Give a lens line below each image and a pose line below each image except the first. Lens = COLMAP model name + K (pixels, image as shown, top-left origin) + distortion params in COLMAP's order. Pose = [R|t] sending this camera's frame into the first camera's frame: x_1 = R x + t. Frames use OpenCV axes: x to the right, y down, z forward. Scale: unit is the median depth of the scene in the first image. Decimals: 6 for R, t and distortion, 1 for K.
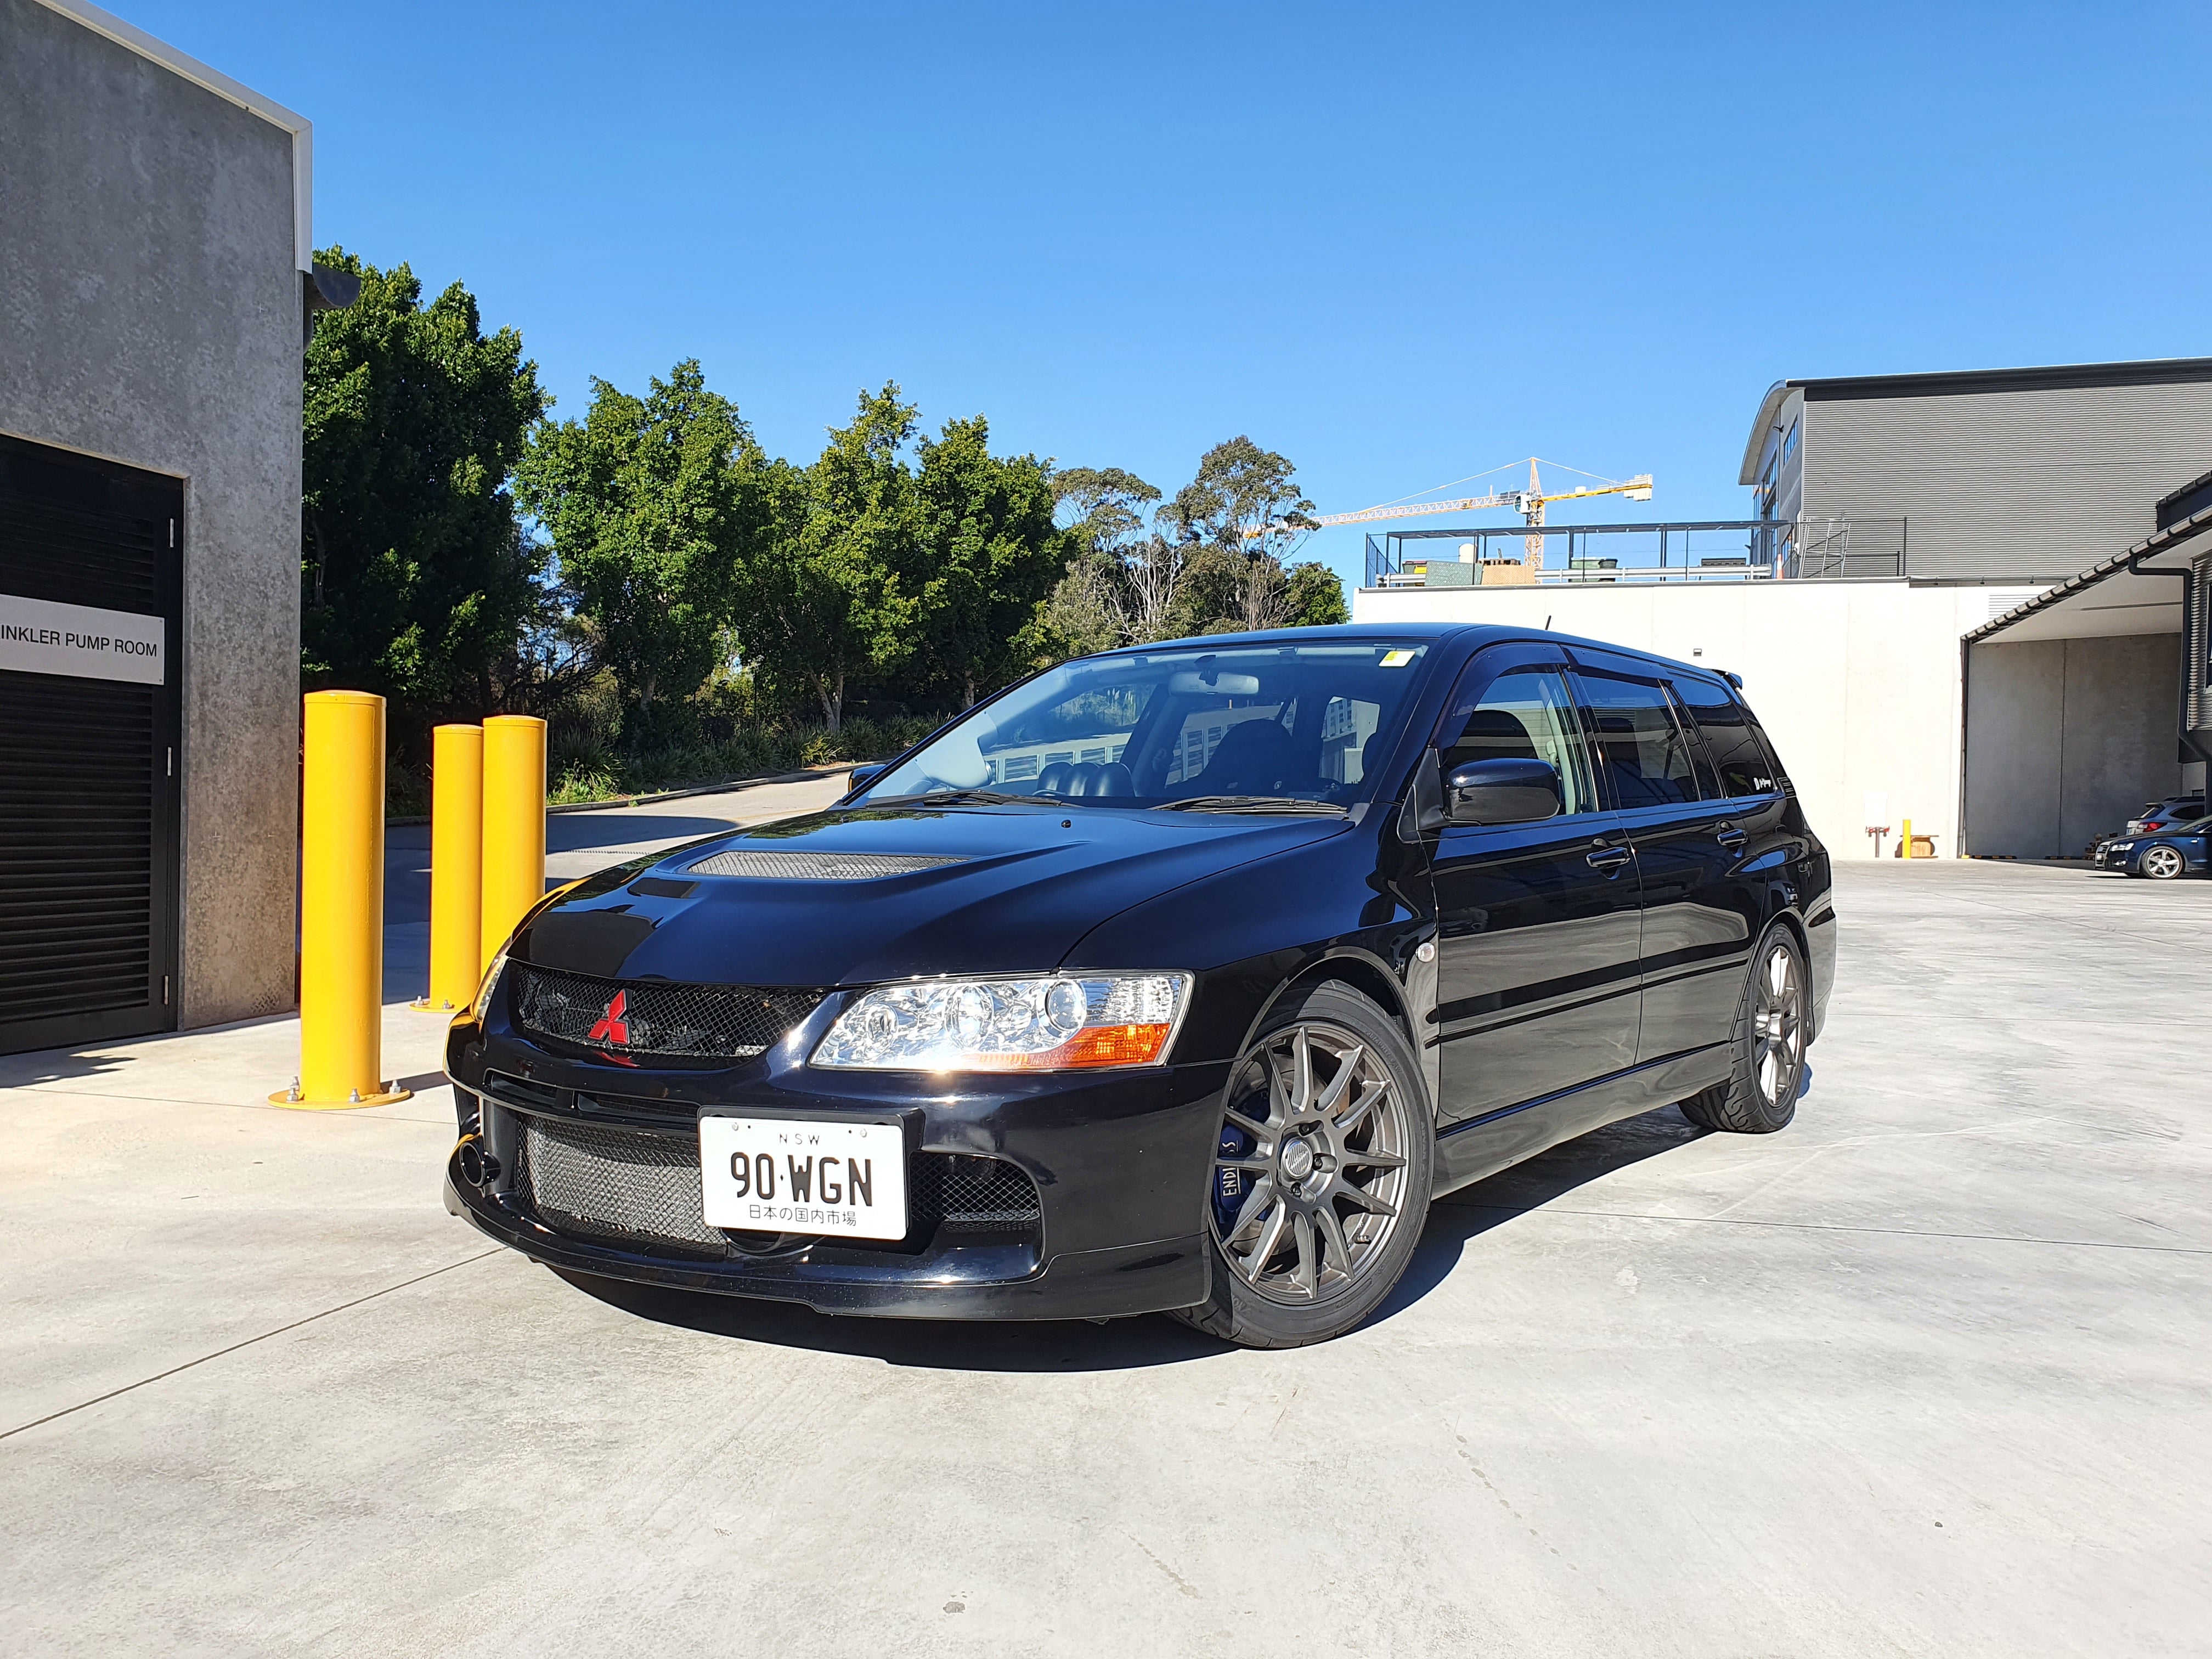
lens RADIAL K [[1756.3, 0, 1130.4], [0, 1756.3, 843.5], [0, 0, 1]] dist [0.017291, 0.000139]
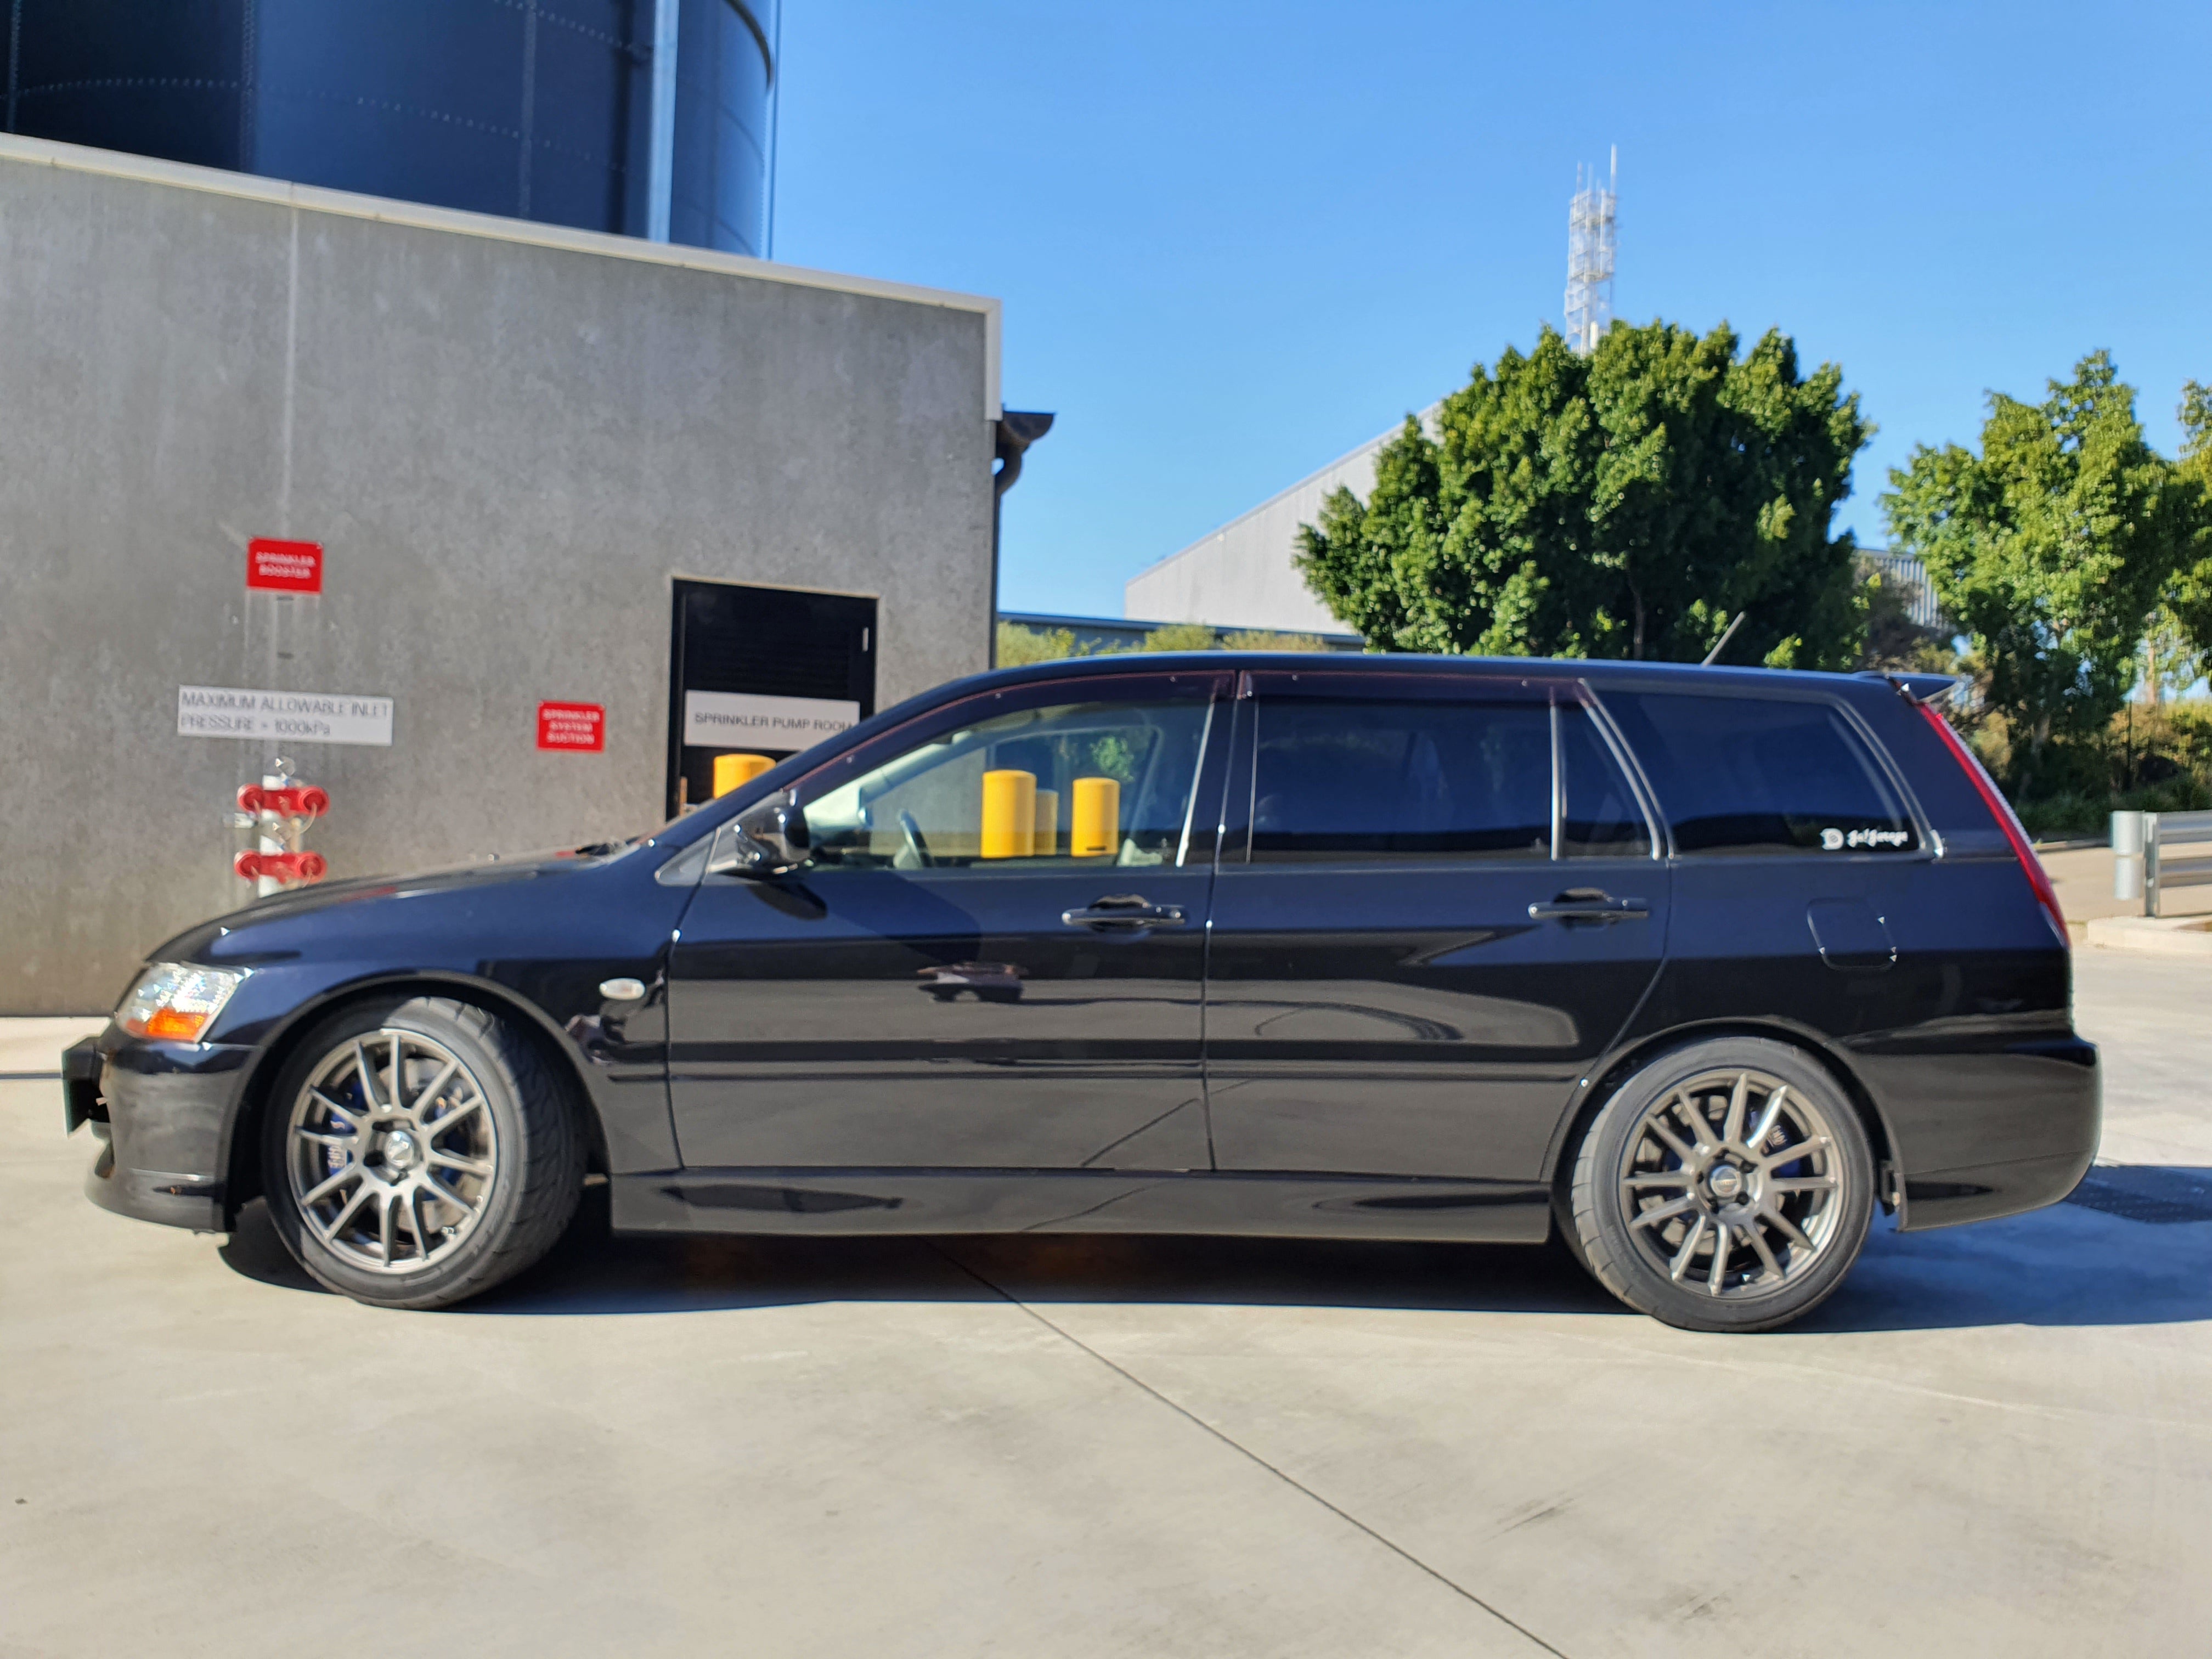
lens RADIAL K [[1808.9, 0, 1106.0], [0, 1808.9, 829.5], [0, 0, 1]] dist [0.025810, -0.015810]
pose [[0.649390, 0.007112, -0.760422, 0.122094], [-0.034781, 0.999188, -0.020358, -0.002396], [0.759660, 0.039669, 0.649110, 0.052553]]
